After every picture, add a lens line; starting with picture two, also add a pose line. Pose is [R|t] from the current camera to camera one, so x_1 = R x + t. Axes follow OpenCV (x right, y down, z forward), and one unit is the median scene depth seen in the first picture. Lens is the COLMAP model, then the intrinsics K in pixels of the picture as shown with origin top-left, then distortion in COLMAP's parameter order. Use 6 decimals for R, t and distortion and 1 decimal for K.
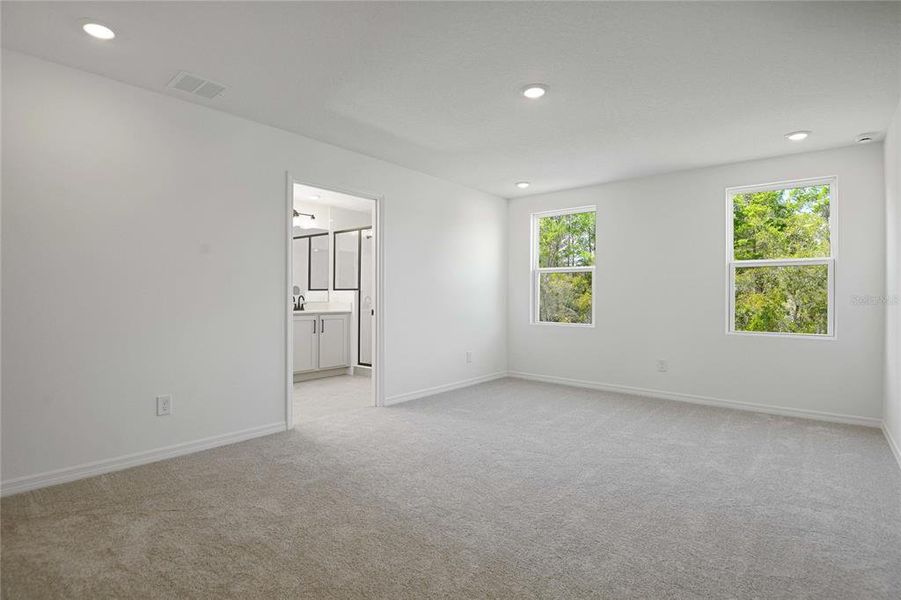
lens RADIAL K [[439.7, 0, 452.6], [0, 439.7, 298.3], [0, 0, 1]] dist [-0.001359, -0.025342]
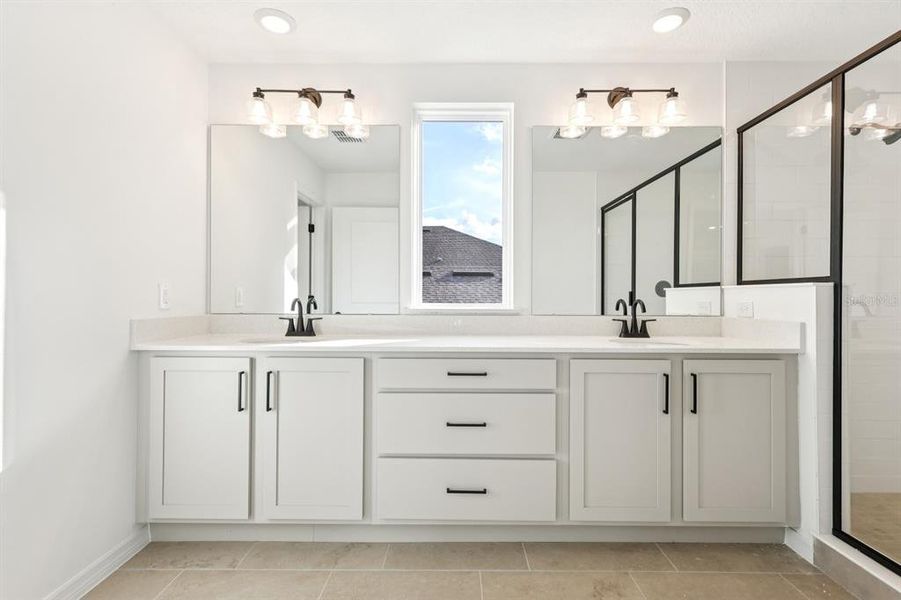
lens RADIAL K [[422.8, 0, 450.5], [0, 422.8, 300.0], [0, 0, 1]] dist [0.000952, 0.000275]
pose [[0.643995, -0.003770, -0.765020, -0.162580], [-0.005088, 0.999945, -0.009211, -0.001843], [0.765013, 0.009825, 0.643940, 0.621432]]
